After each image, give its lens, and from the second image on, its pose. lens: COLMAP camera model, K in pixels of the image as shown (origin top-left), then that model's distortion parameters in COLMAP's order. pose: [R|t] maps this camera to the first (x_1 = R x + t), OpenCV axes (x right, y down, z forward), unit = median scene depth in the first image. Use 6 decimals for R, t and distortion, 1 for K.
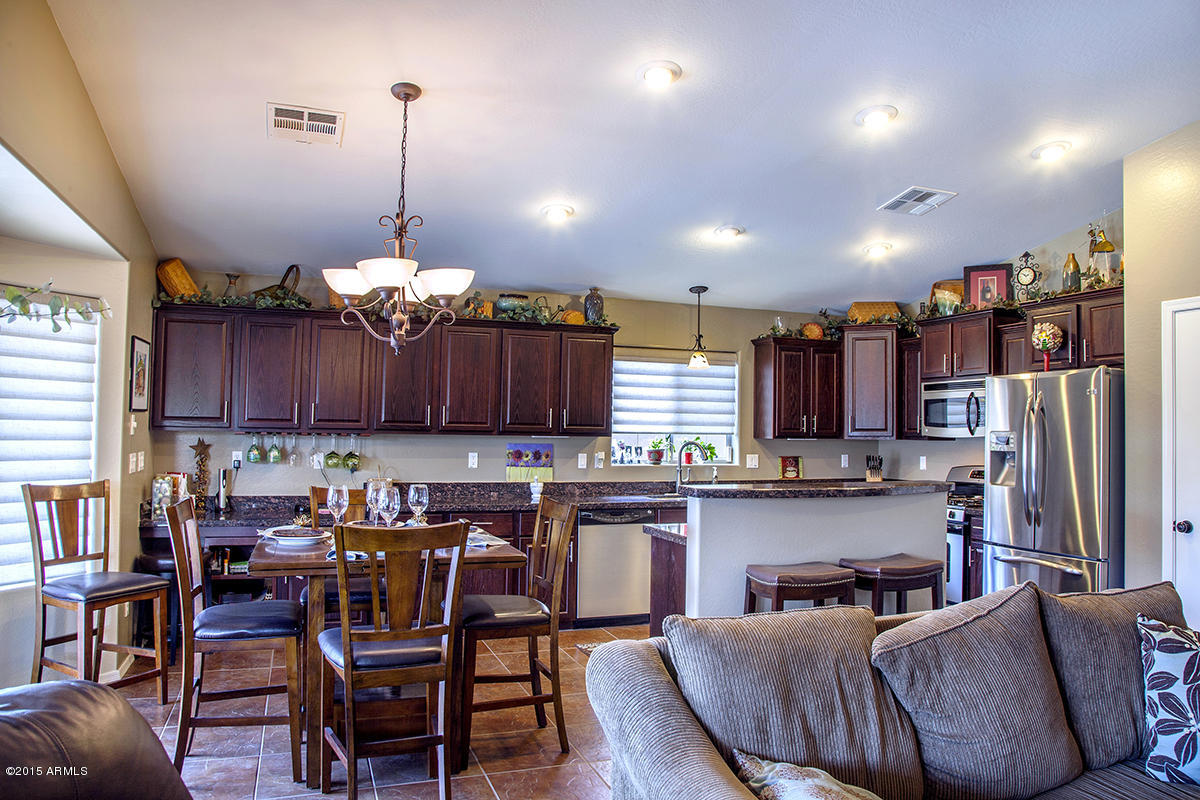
lens RADIAL K [[810.6, 0, 600.0], [0, 810.6, 400.0], [0, 0, 1]] dist [-0.135149, 0.073643]
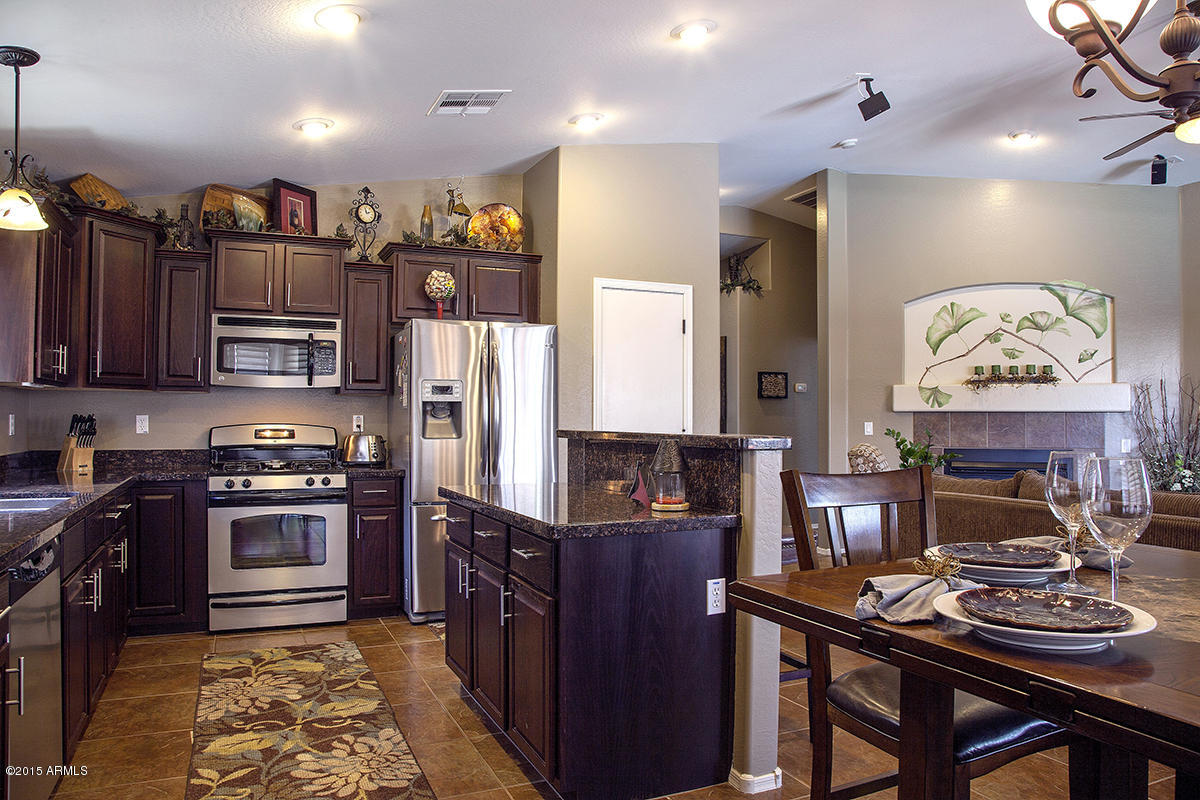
lens RADIAL K [[810.6, 0, 600.0], [0, 810.6, 400.0], [0, 0, 1]] dist [-0.135149, 0.073643]
pose [[-0.080679, 0.013777, 0.996645, -0.352645], [-0.041223, 0.999003, -0.017147, 0.056487], [-0.995887, -0.042468, -0.080031, 0.699172]]
